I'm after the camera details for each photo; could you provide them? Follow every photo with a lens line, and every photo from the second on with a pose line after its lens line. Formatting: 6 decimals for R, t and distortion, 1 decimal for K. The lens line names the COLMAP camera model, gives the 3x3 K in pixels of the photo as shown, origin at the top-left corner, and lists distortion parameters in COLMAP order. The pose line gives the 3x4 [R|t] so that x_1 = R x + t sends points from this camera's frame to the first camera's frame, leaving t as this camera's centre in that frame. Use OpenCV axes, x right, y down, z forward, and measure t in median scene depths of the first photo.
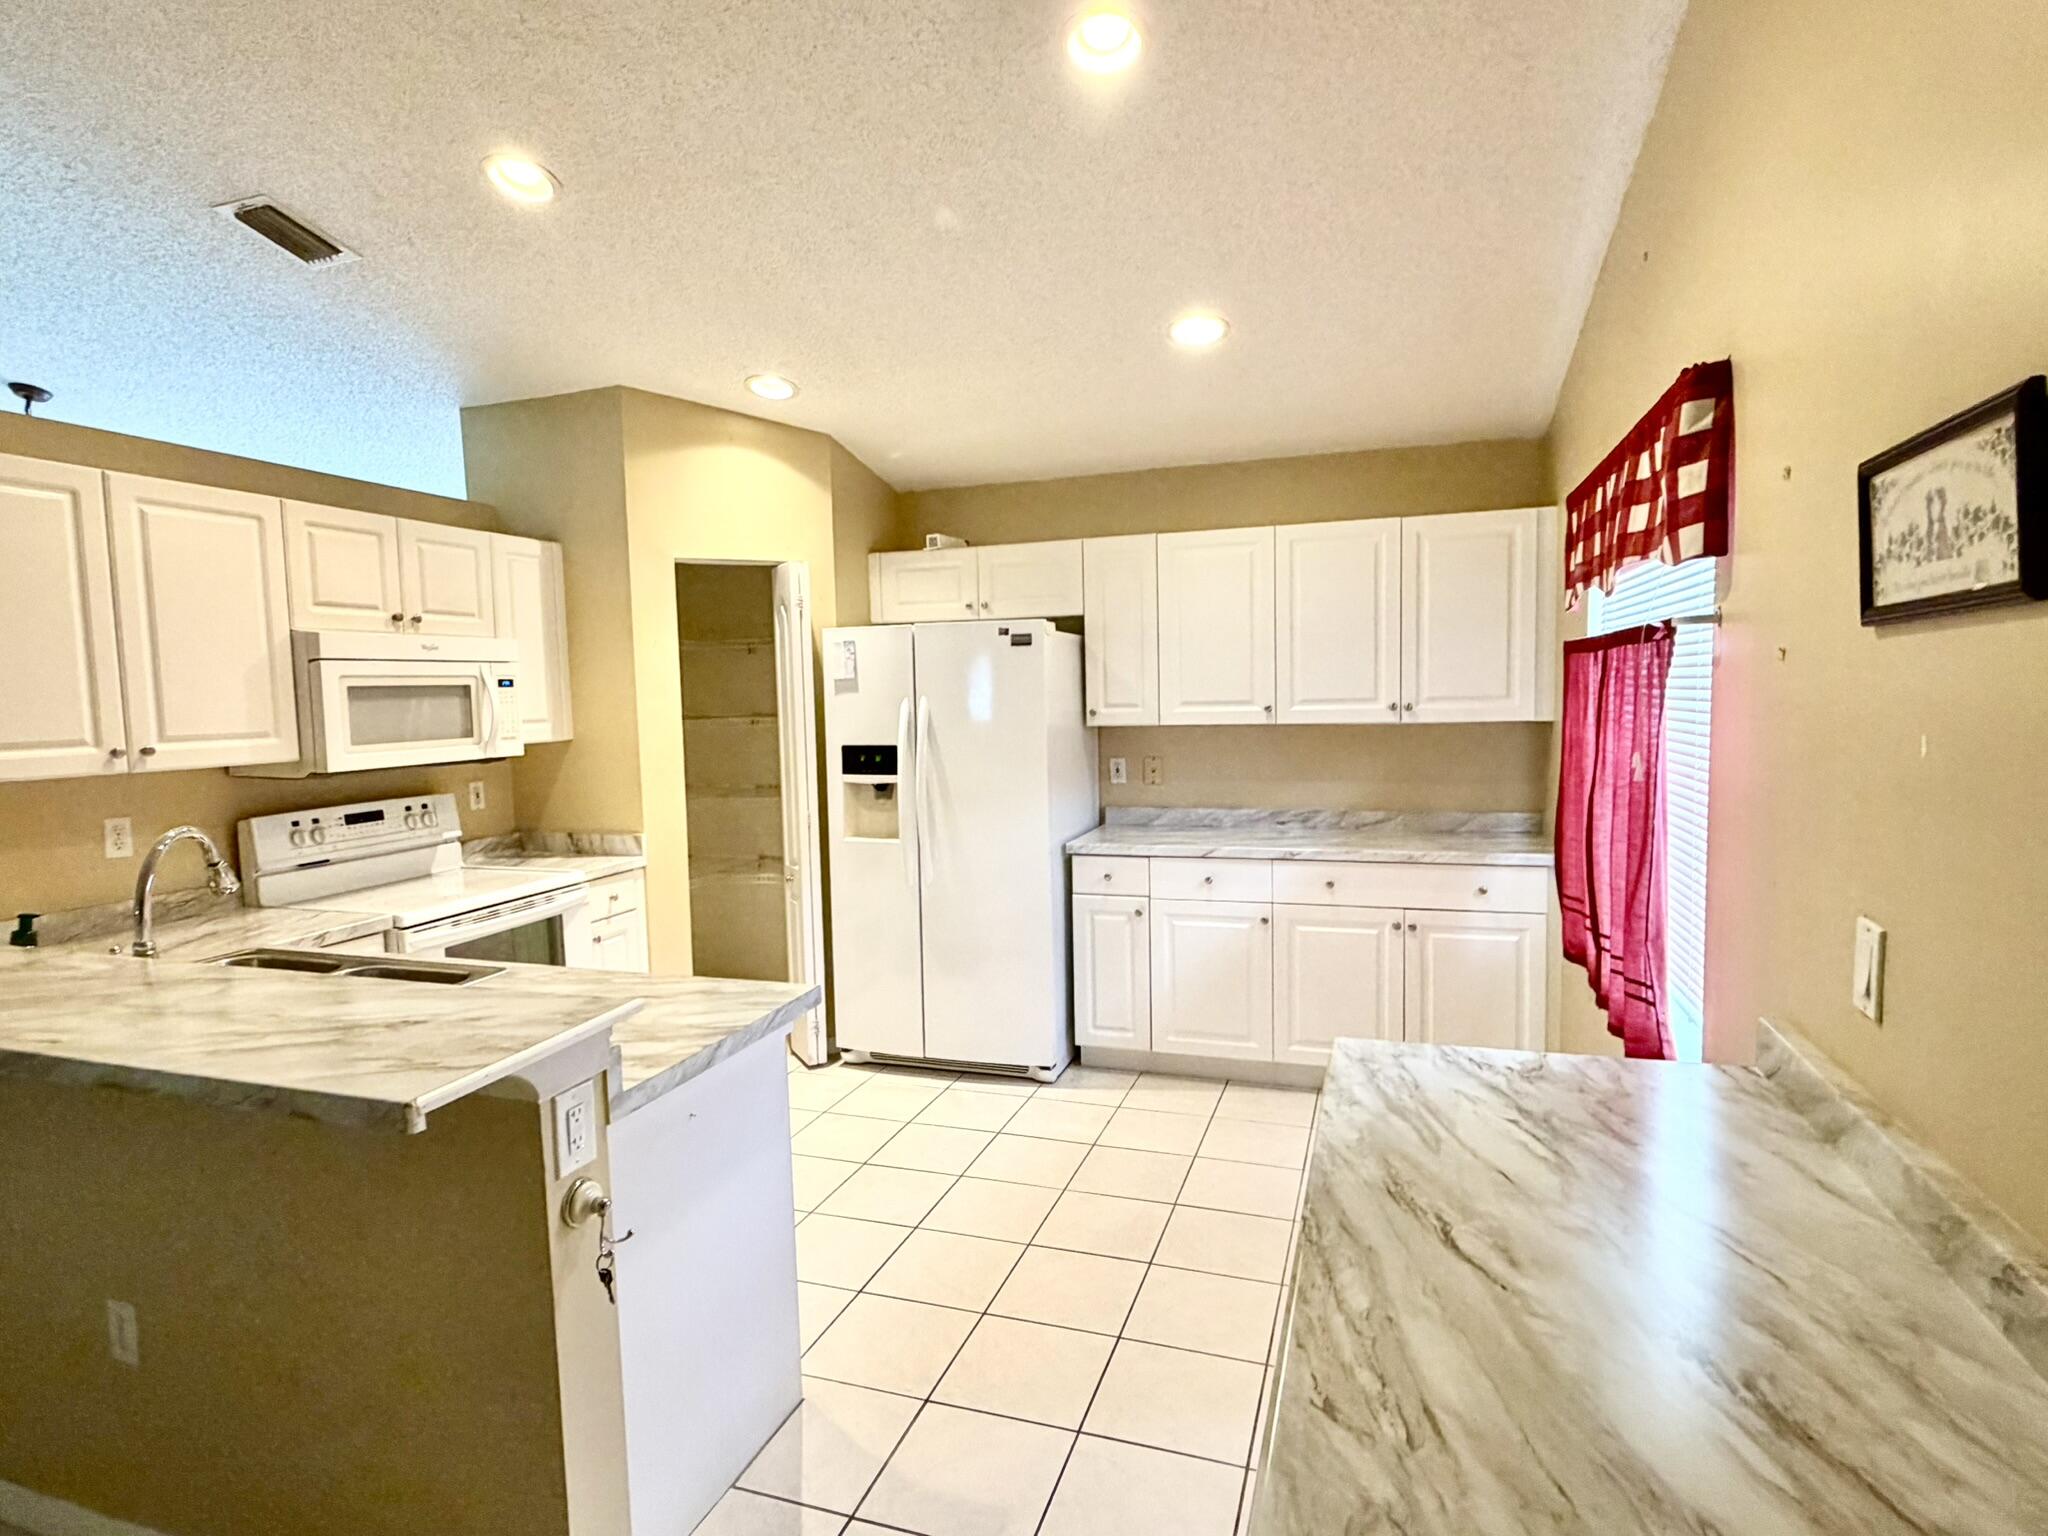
lens RADIAL K [[1074.9, 0, 1025.5], [0, 1074.9, 780.3], [0, 0, 1]] dist [-0.002170, 0.000235]
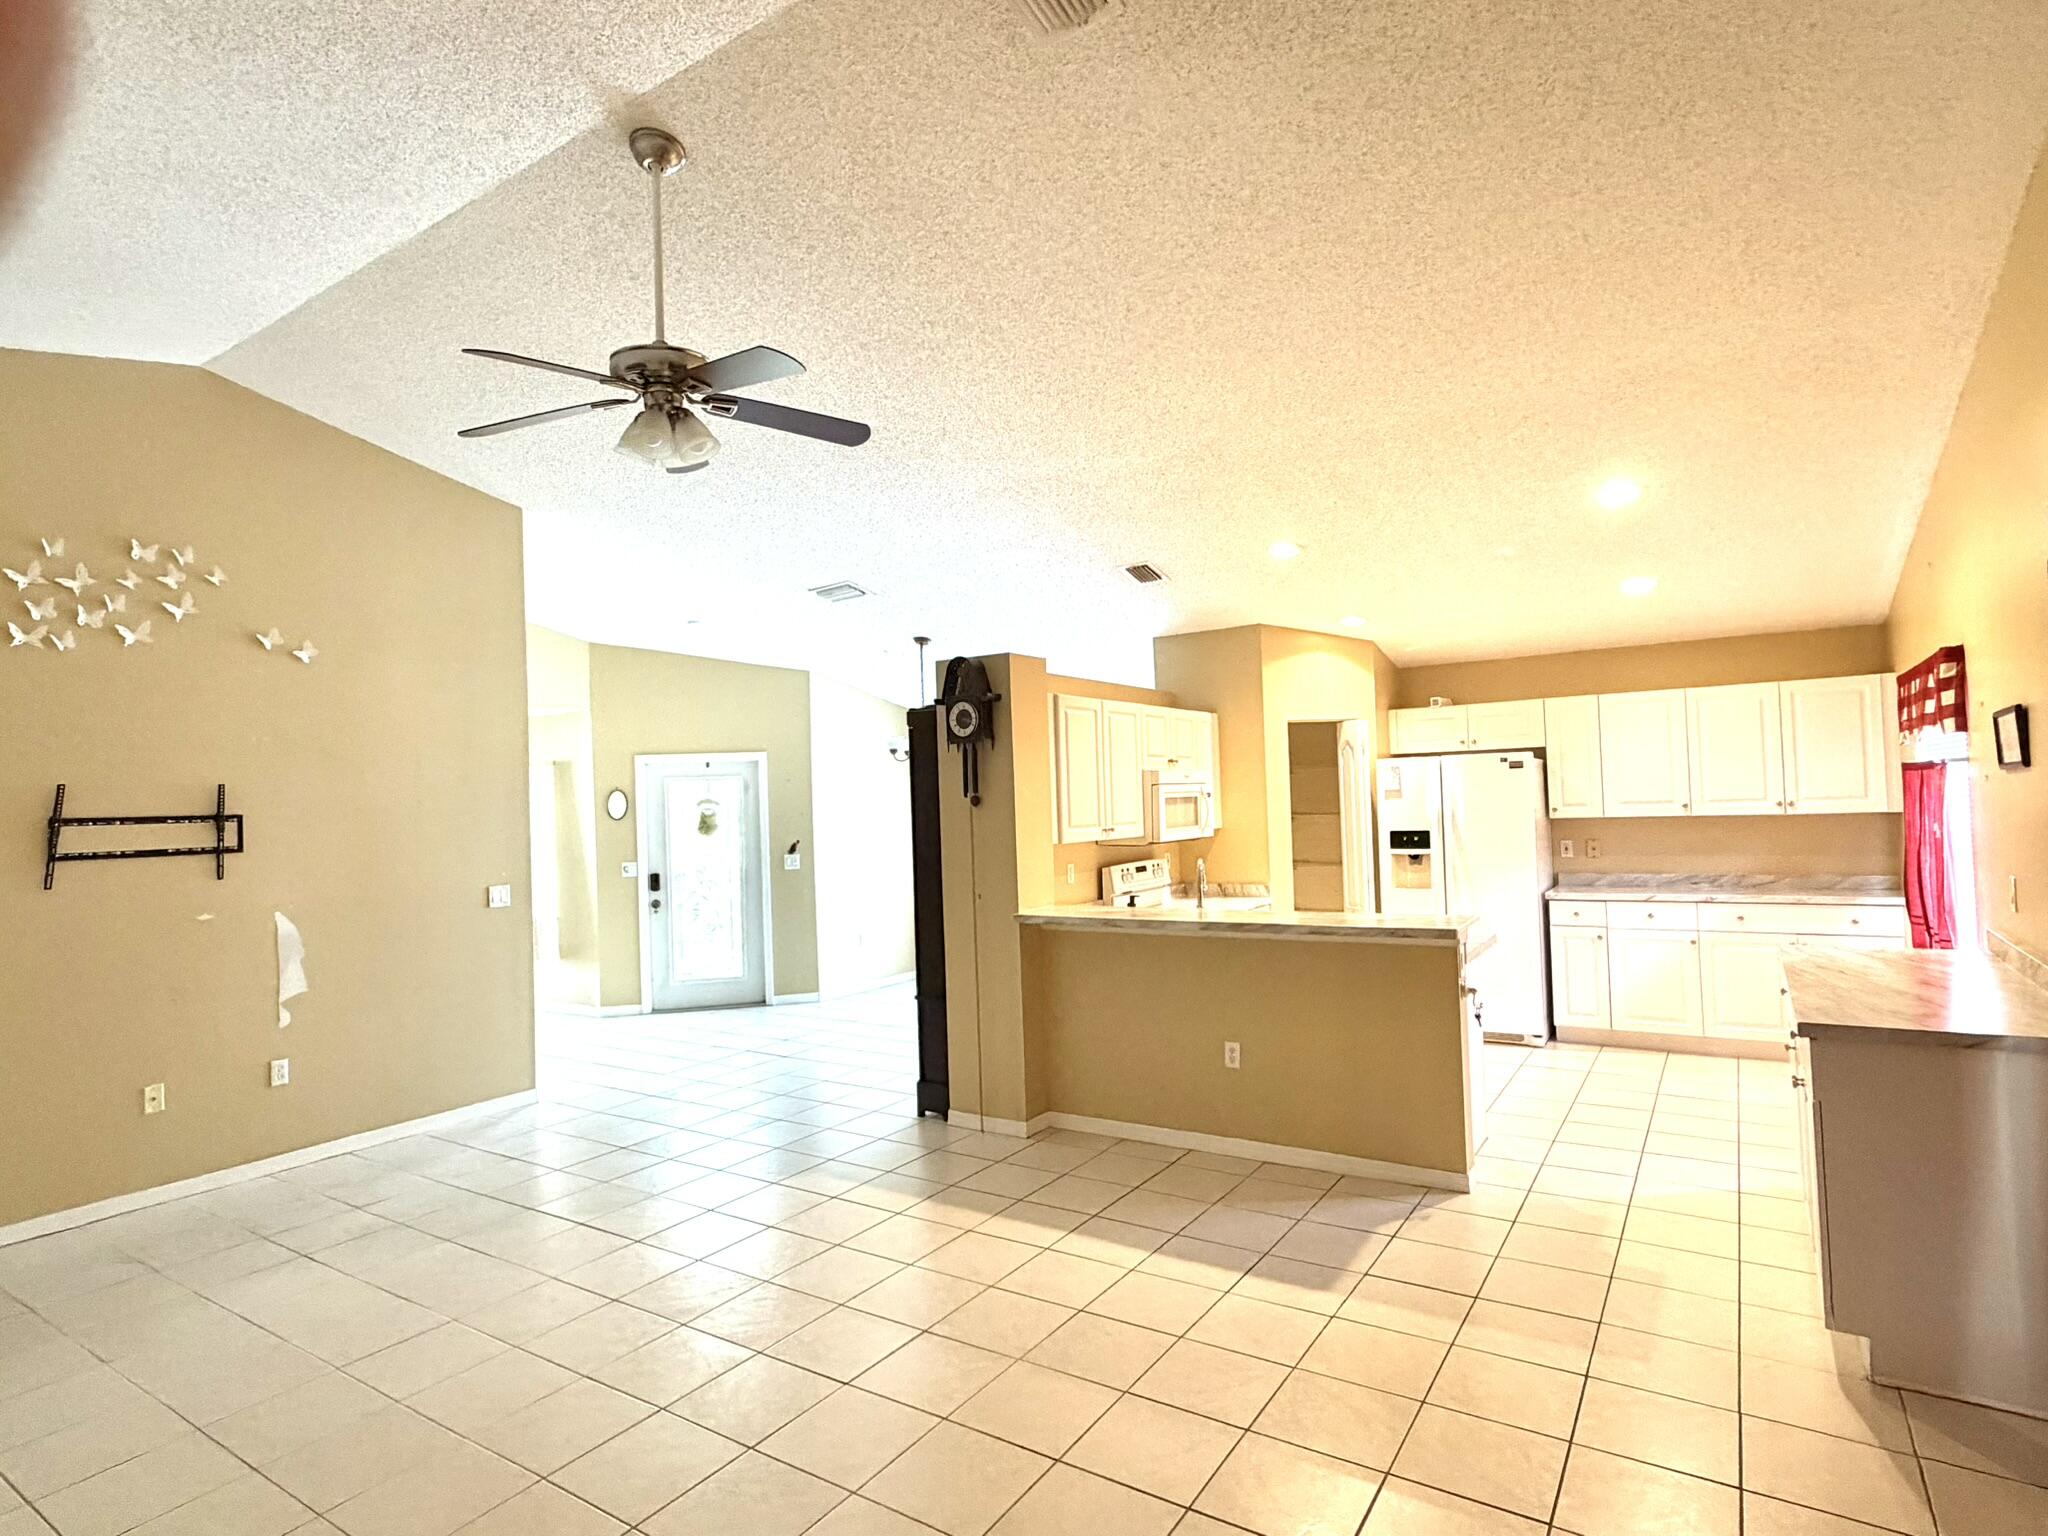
lens RADIAL K [[1074.9, 0, 1024.6], [0, 1074.9, 780.4], [0, 0, 1]] dist [-0.002170, 0.000235]
pose [[0.967306, -0.014990, -0.253167, -0.306488], [-0.009990, 0.995225, -0.097098, 0.057235], [0.253414, 0.096452, 0.962538, -0.737920]]
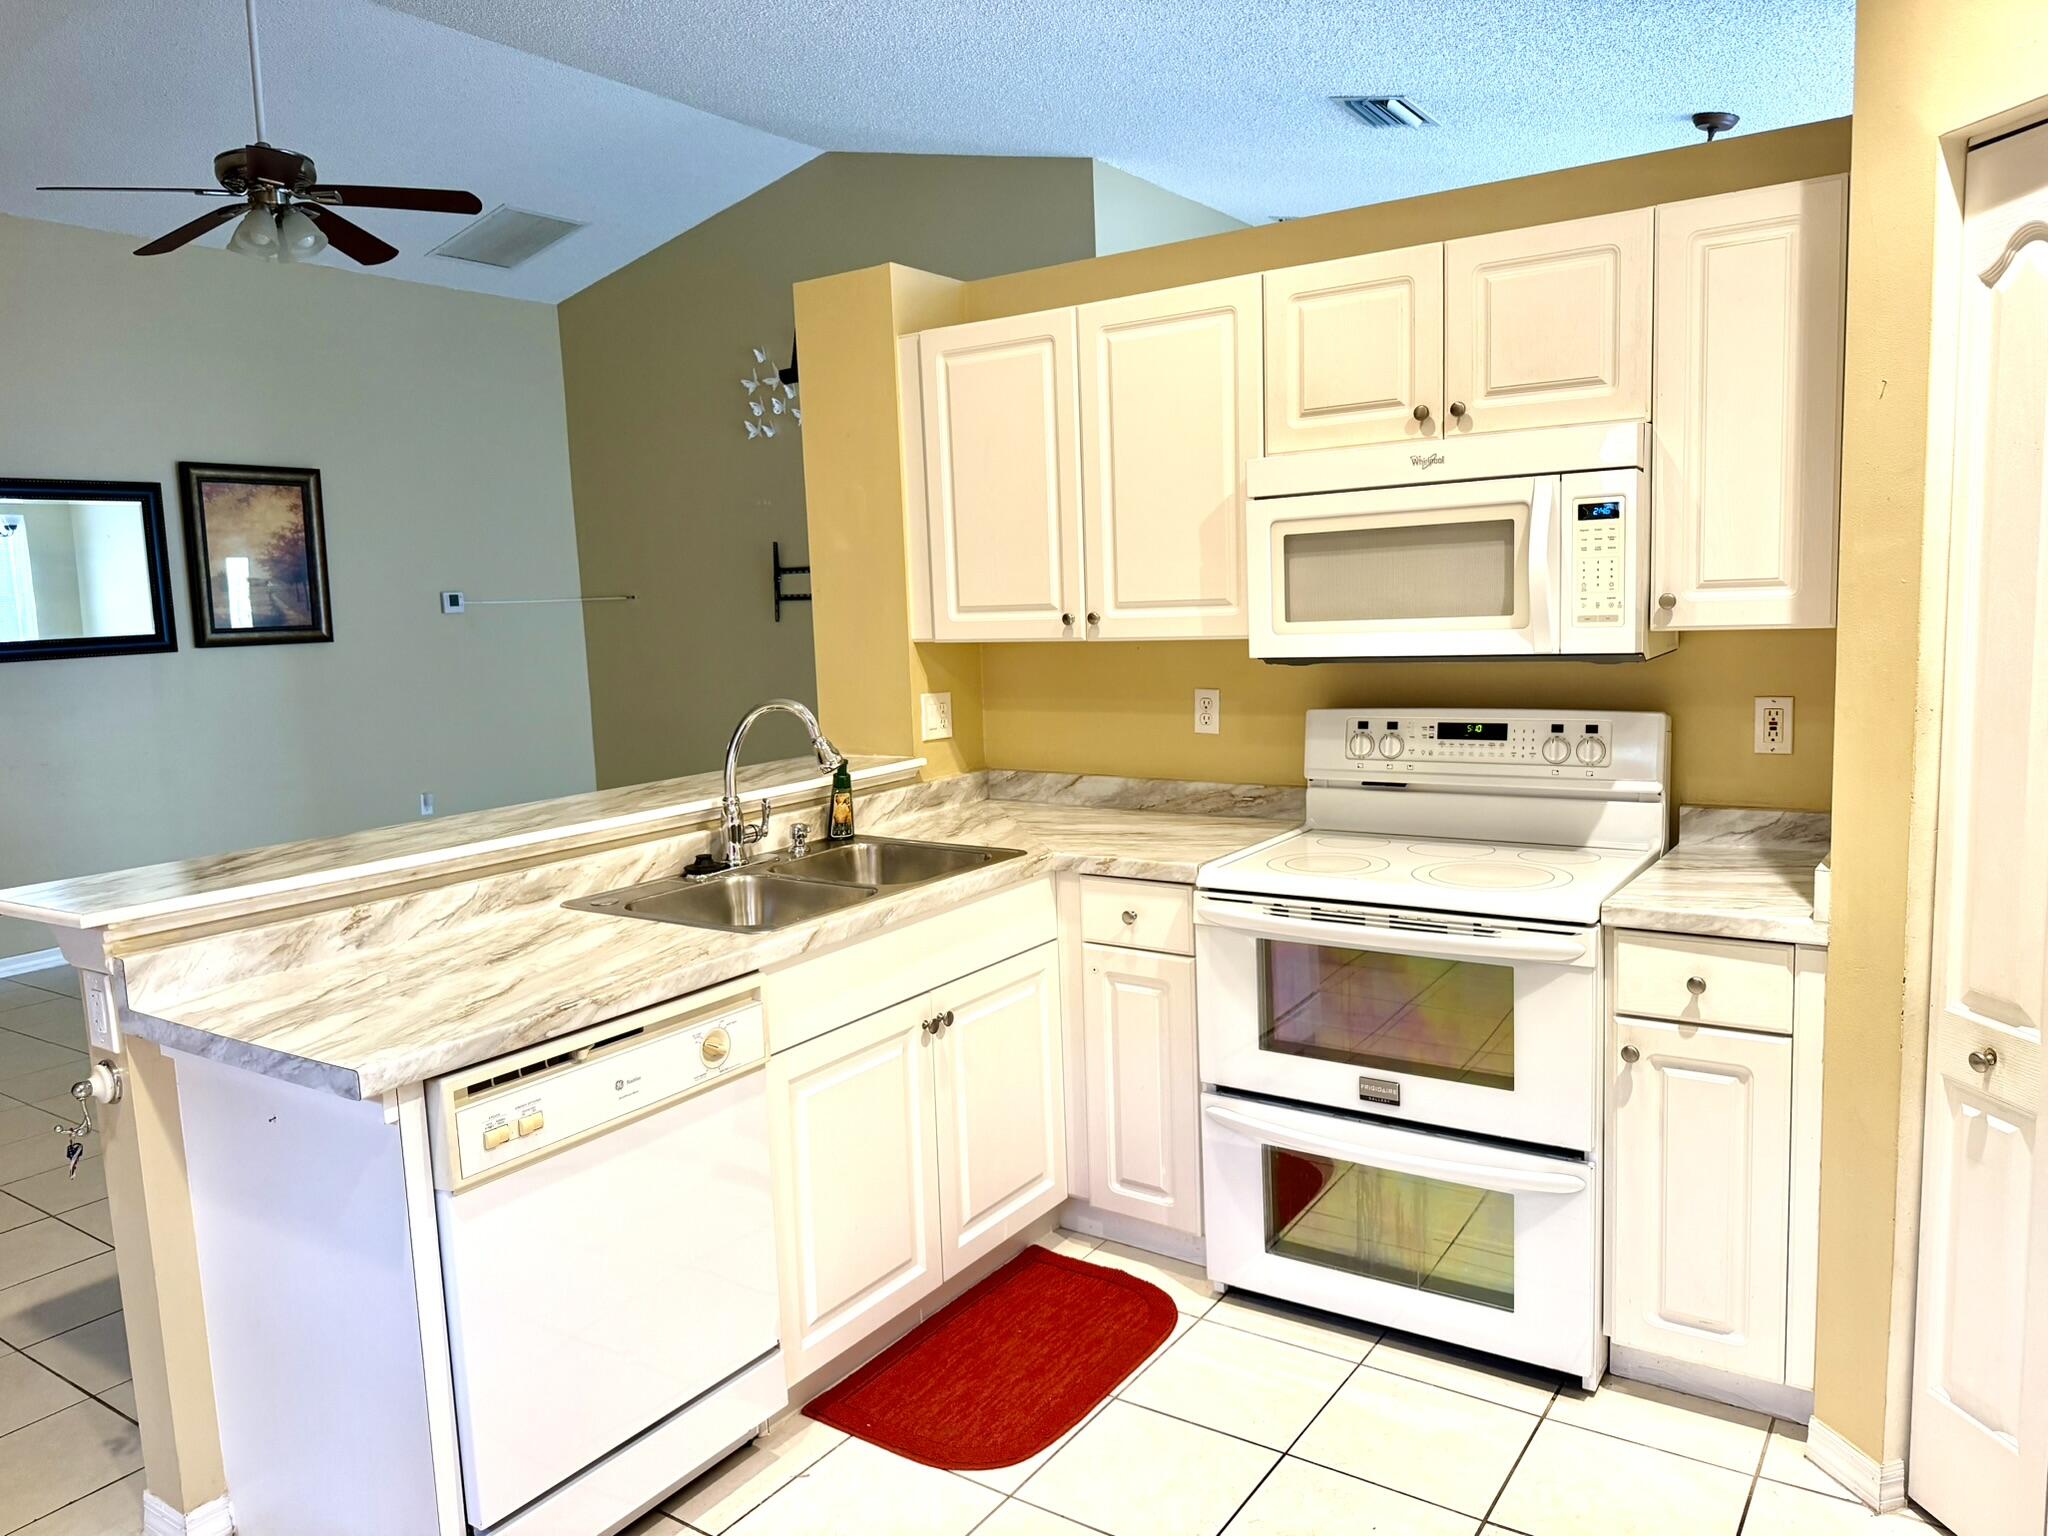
lens RADIAL K [[1430.9, 0, 1010.5], [0, 1430.9, 778.1], [0, 0, 1]] dist [0.034679, -0.010010]
pose [[-0.267702, 0.159676, -0.950179, 0.252006], [-0.037719, 0.983679, 0.175933, -0.070787], [0.962763, 0.082937, -0.257310, 0.860106]]
